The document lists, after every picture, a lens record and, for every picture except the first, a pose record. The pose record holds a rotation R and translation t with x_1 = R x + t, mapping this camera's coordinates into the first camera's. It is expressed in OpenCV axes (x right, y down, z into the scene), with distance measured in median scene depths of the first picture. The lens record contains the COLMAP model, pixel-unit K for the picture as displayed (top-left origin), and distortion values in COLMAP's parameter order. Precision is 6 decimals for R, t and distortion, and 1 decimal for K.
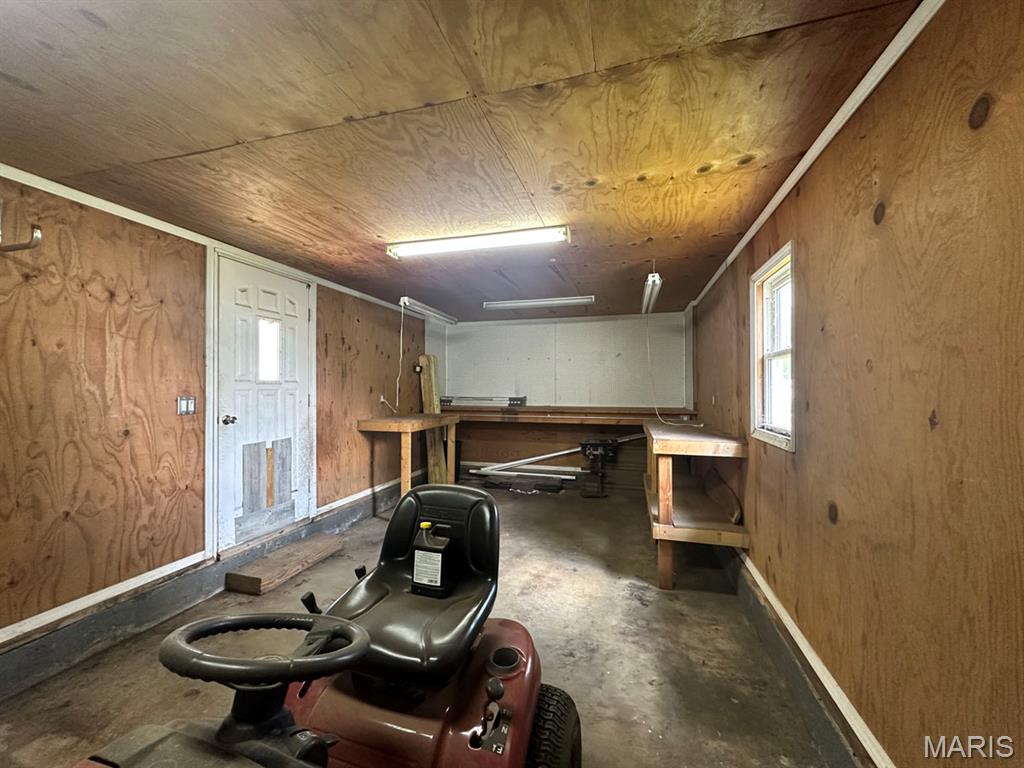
lens RADIAL K [[406.0, 0, 512.0], [0, 406.0, 384.0], [0, 0, 1]] dist [-0.000889, -0.000092]
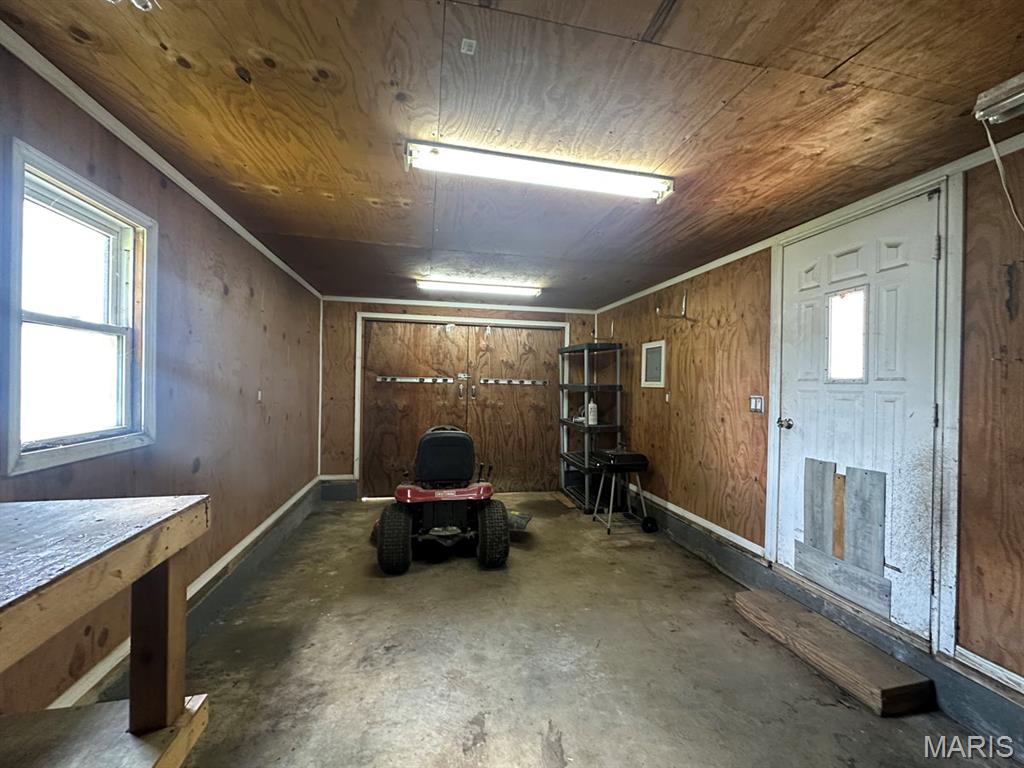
lens RADIAL K [[406.0, 0, 512.0], [0, 406.0, 384.0], [0, 0, 1]] dist [-0.000889, -0.000092]
pose [[-0.880162, -0.015084, -0.474434, 0.289028], [-0.013311, 0.999886, -0.007094, 0.016029], [0.474487, 0.000071, -0.880262, 1.624338]]
